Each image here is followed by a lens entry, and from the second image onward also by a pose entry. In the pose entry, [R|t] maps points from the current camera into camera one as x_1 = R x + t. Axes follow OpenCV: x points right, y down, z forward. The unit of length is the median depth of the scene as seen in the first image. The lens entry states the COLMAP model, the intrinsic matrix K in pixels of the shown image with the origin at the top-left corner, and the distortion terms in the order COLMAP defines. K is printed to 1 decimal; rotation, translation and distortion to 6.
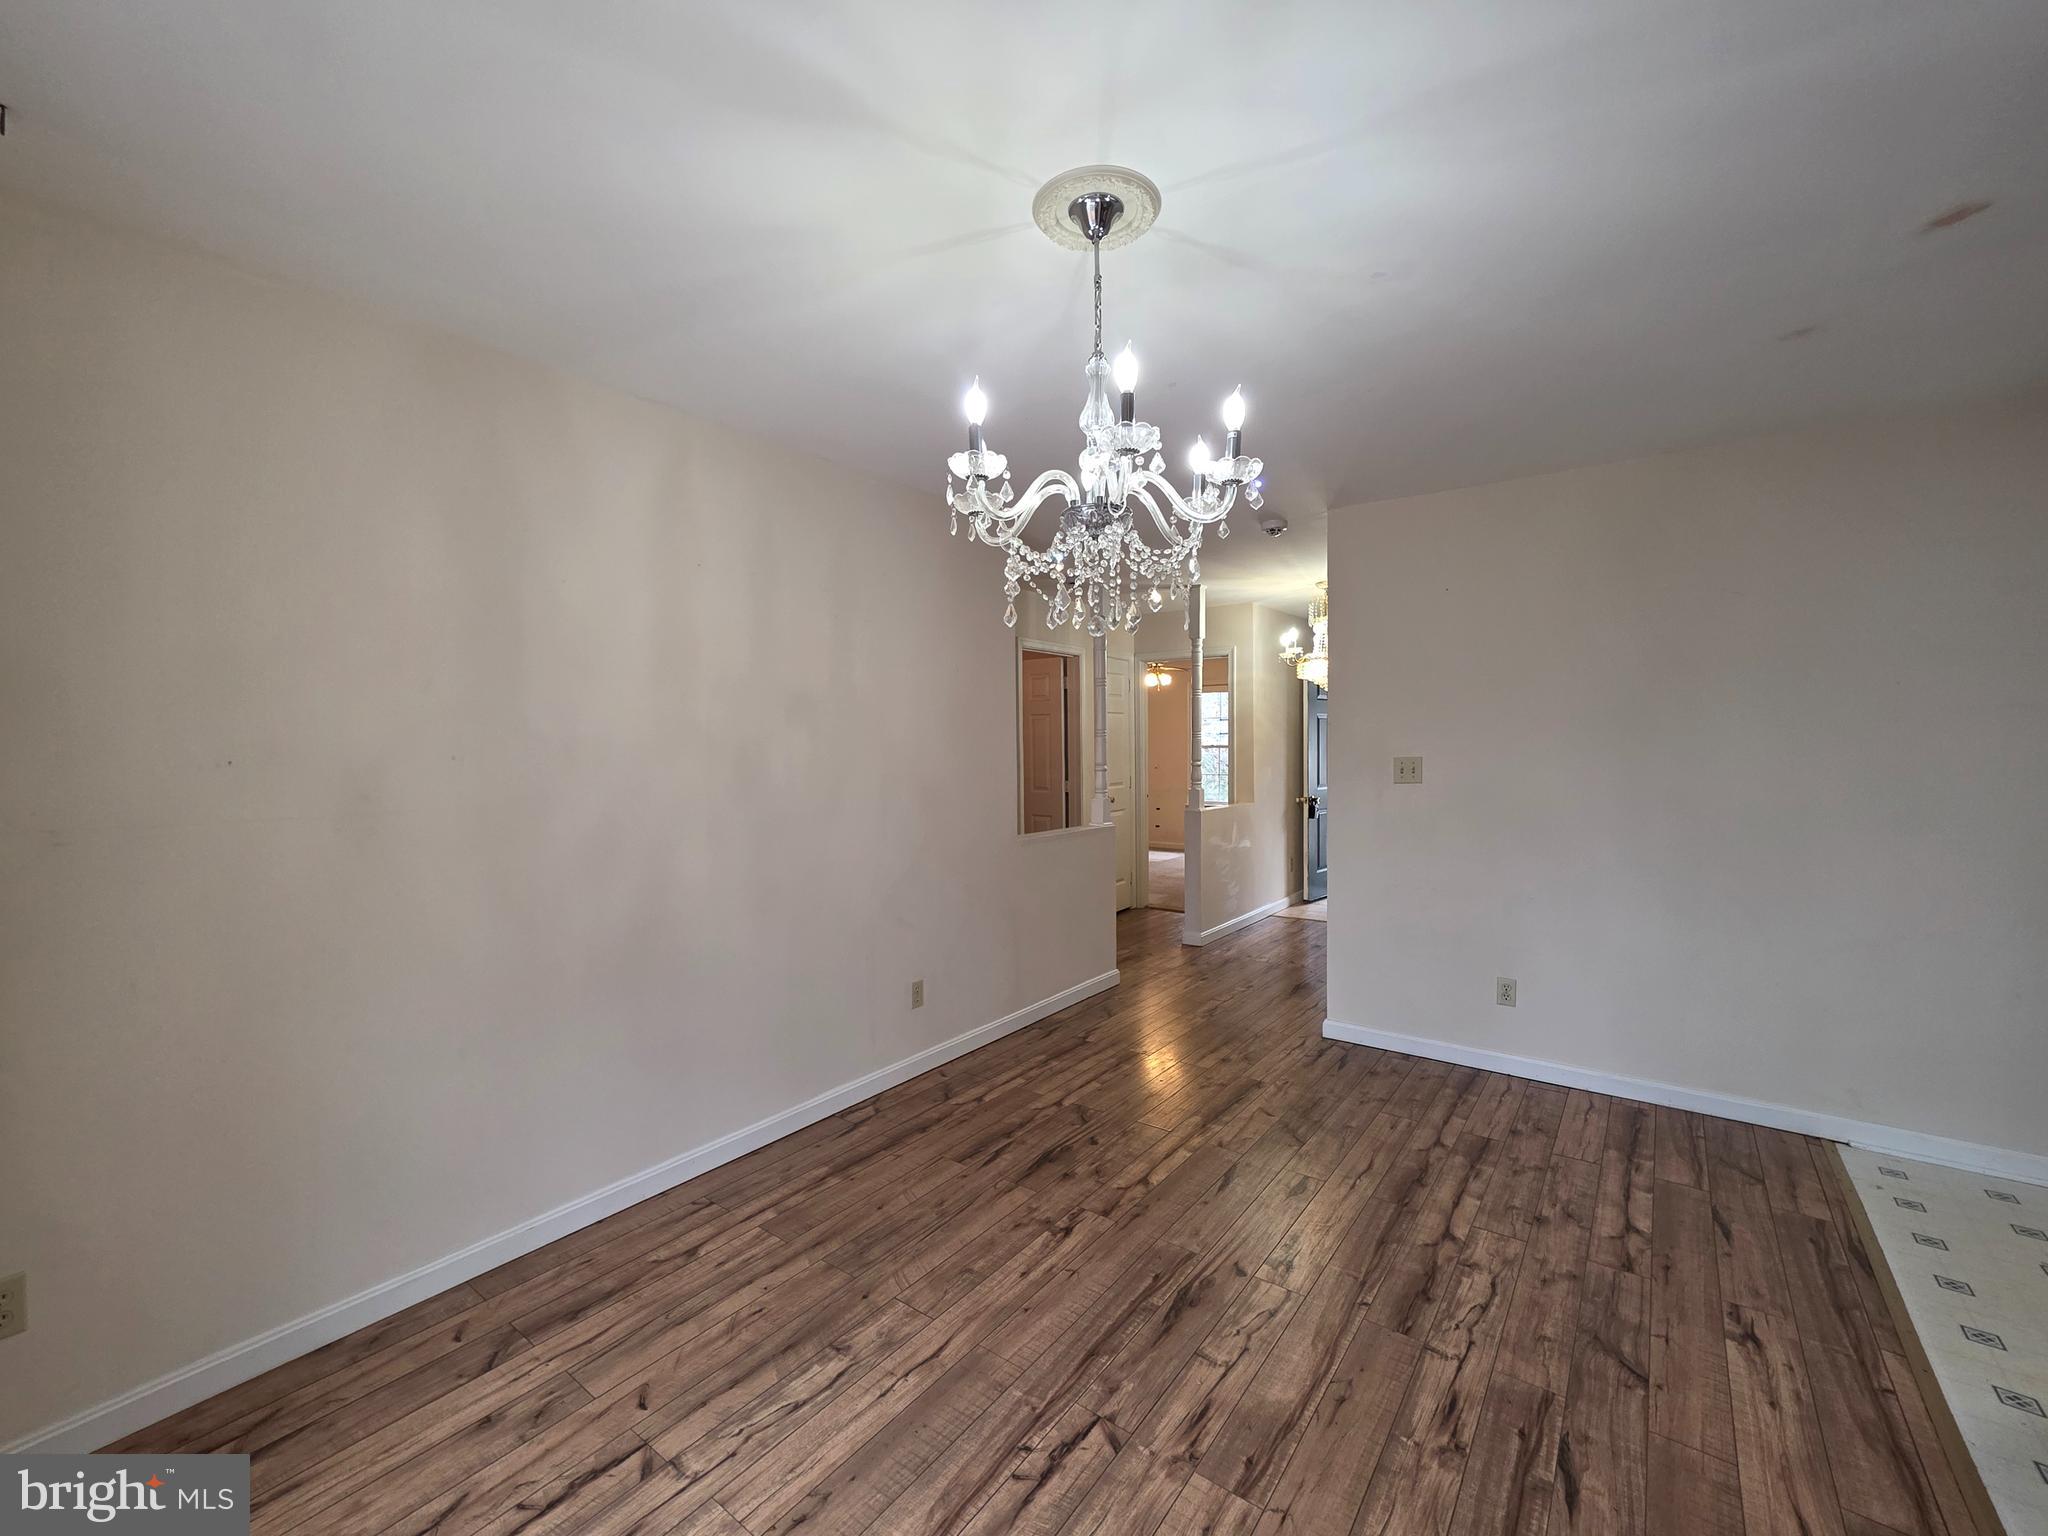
lens RADIAL K [[842.9, 0, 1033.1], [0, 842.9, 754.5], [0, 0, 1]] dist [0.002560, 0.000505]
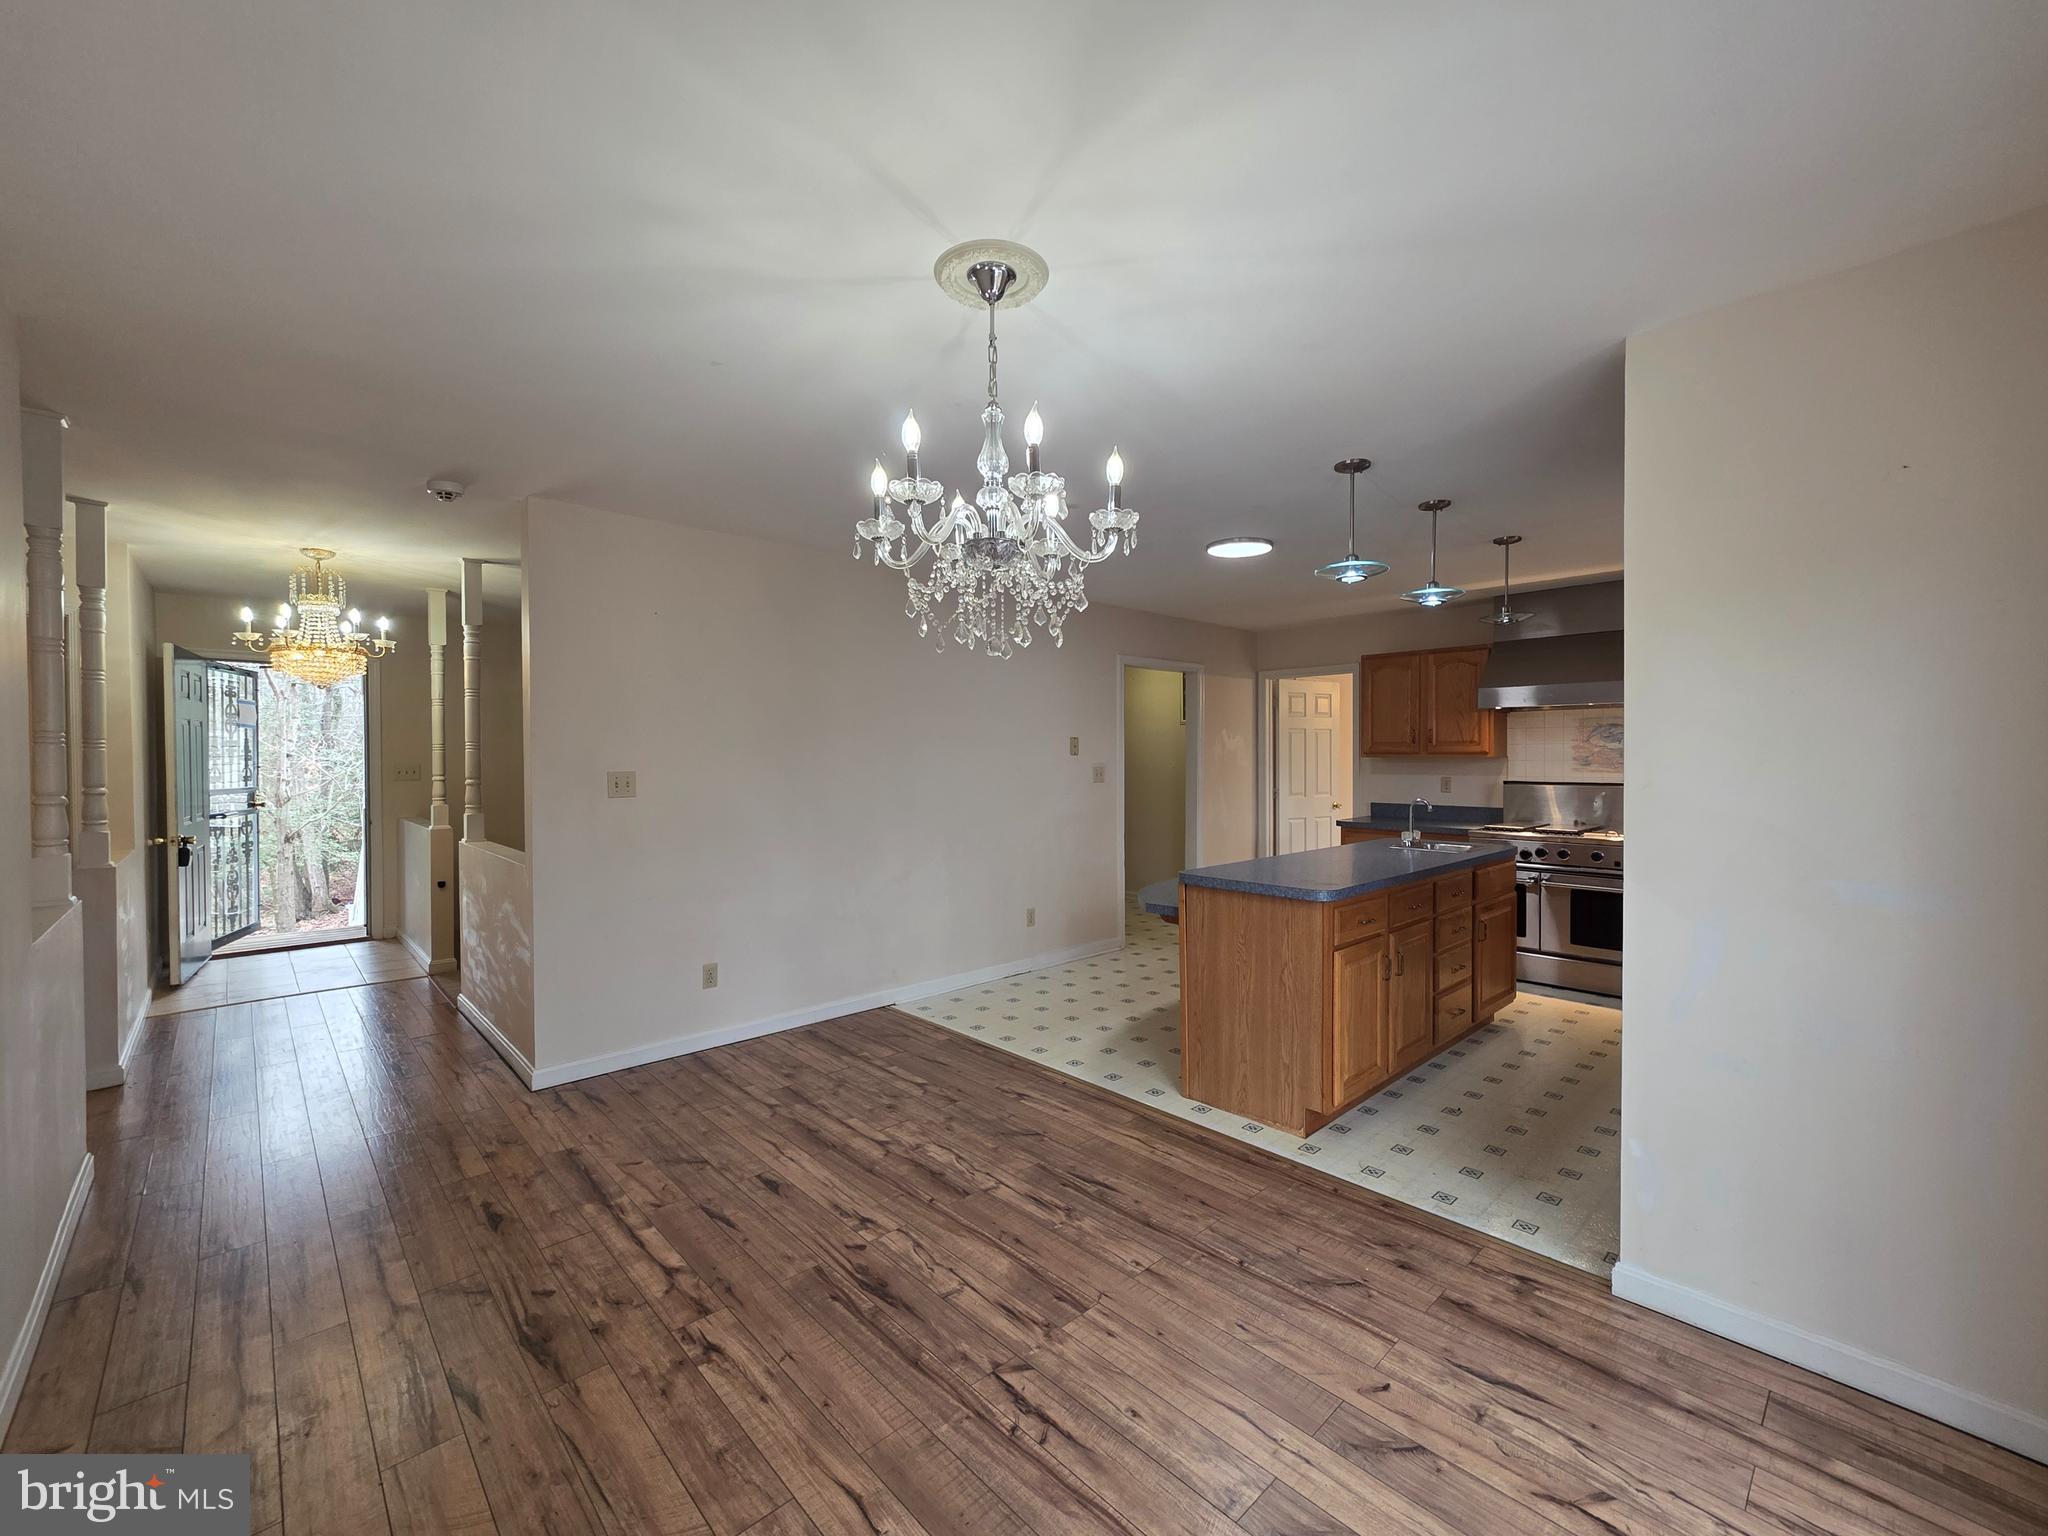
lens RADIAL K [[841.4, 0, 1032.1], [0, 841.4, 766.9], [0, 0, 1]] dist [0.001539, 0.000067]
pose [[0.169968, -0.004333, 0.985440, -0.773208], [0.013484, 0.999907, 0.002071, 0.004104], [-0.985357, 0.012936, 0.170010, 0.598616]]
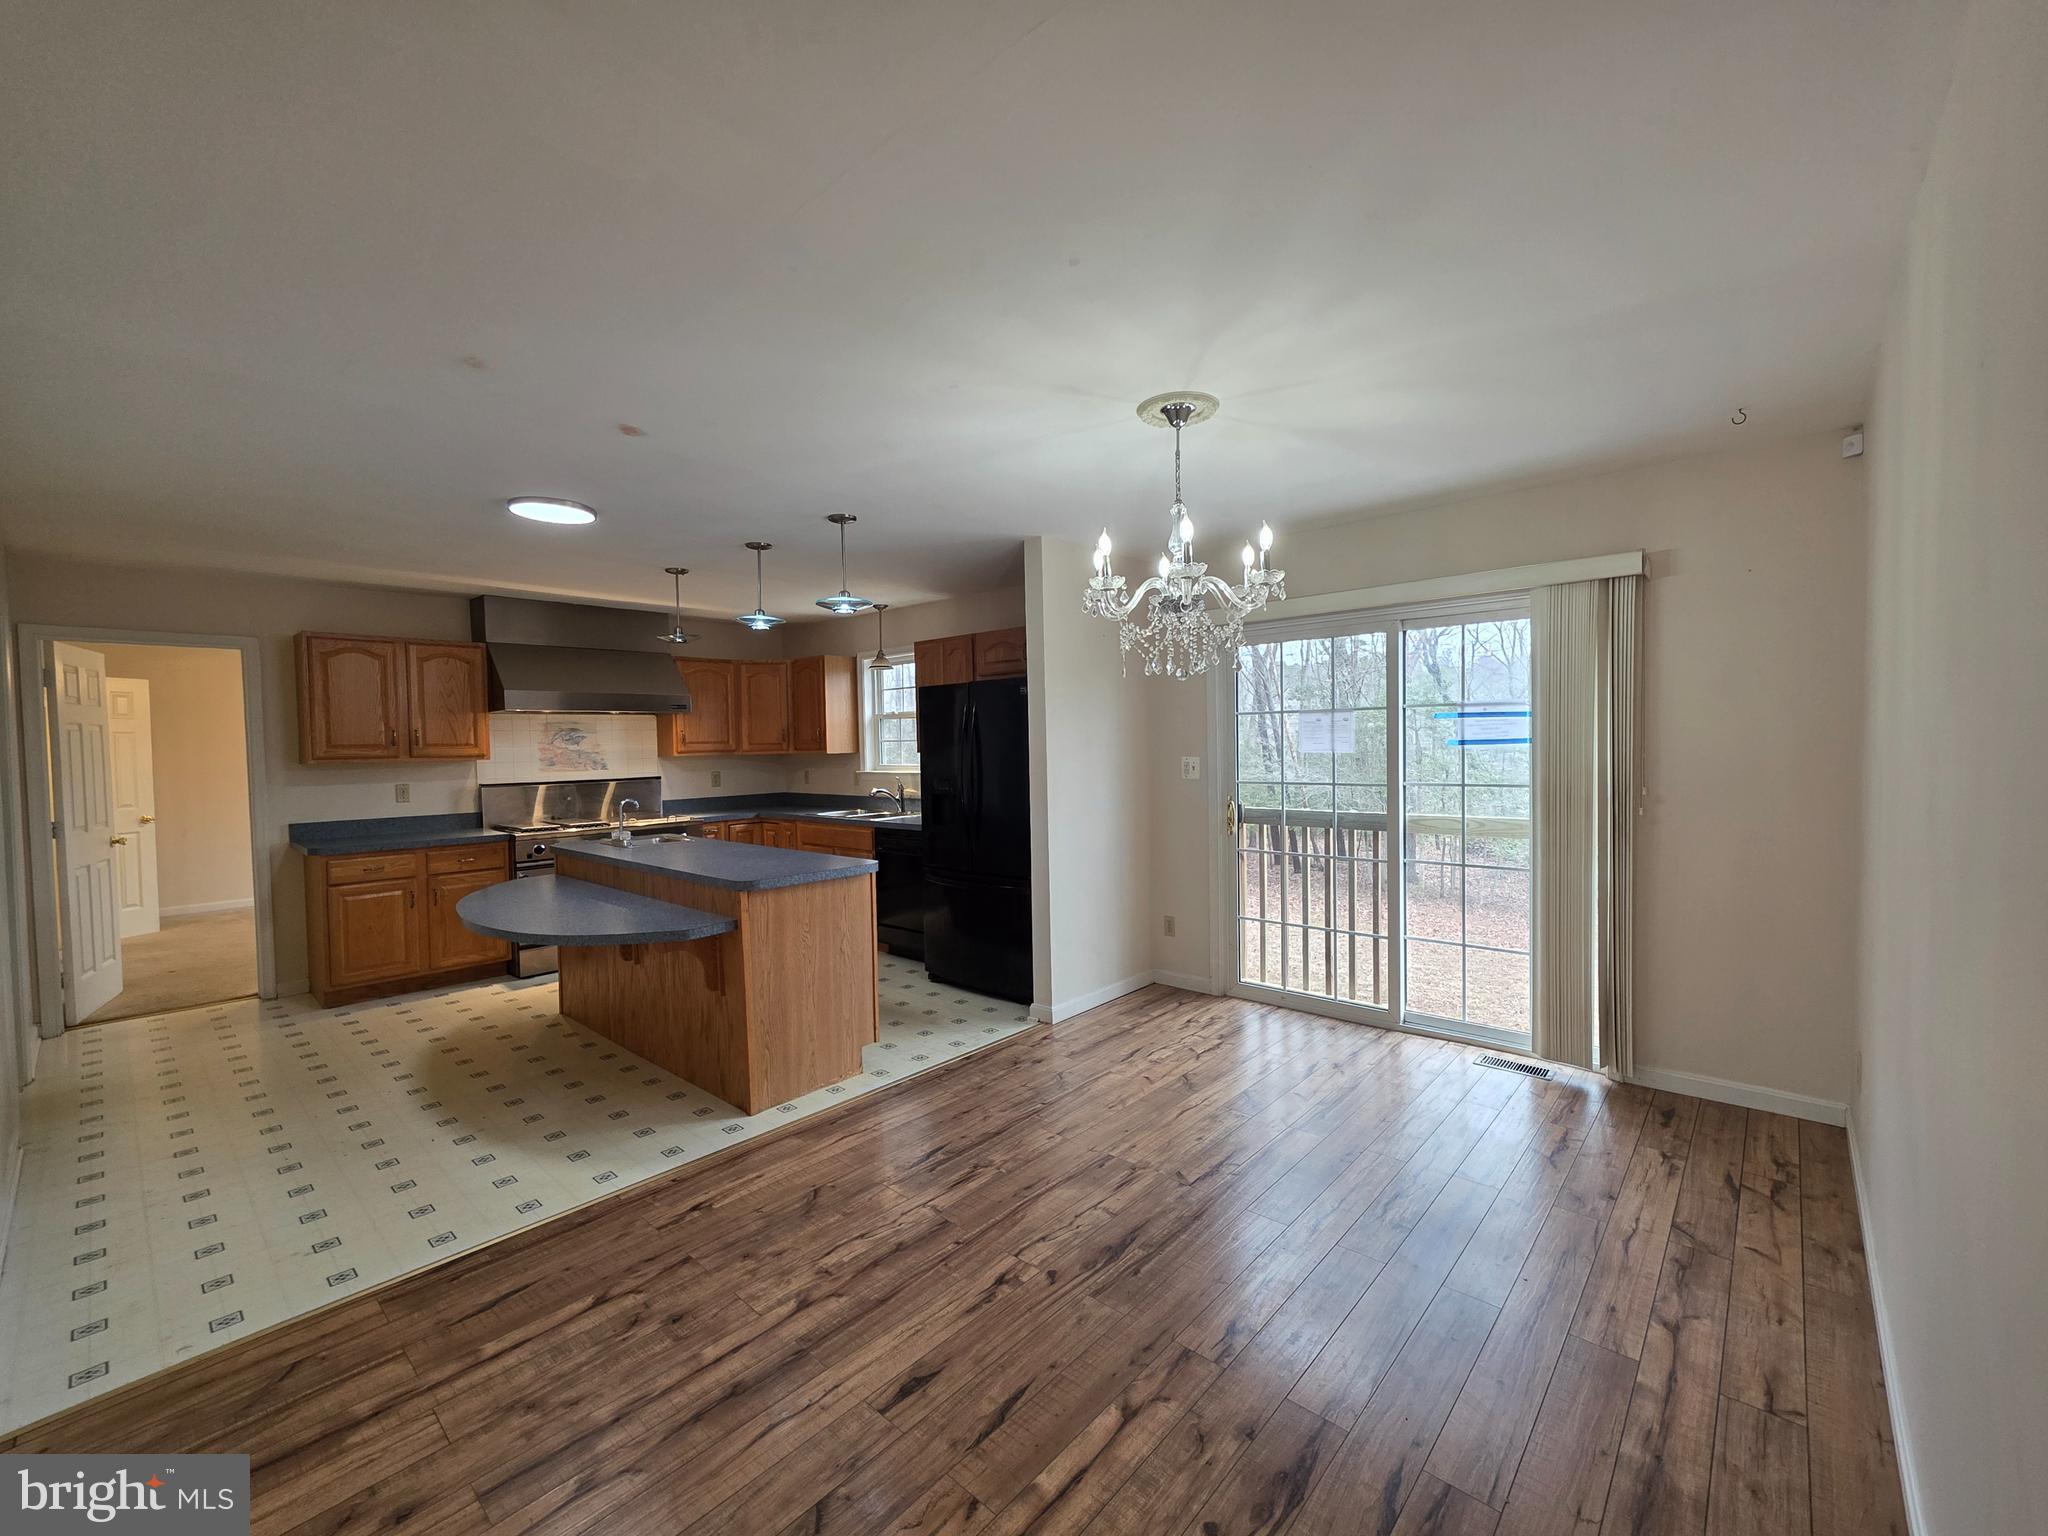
lens RADIAL K [[841.4, 0, 1030.9], [0, 841.4, 767.4], [0, 0, 1]] dist [0.000880, 0.000632]
pose [[-0.995481, 0.023967, 0.091885, 0.164075], [0.027960, 0.998709, 0.042419, -0.040824], [-0.090750, 0.044797, -0.994866, 1.997354]]
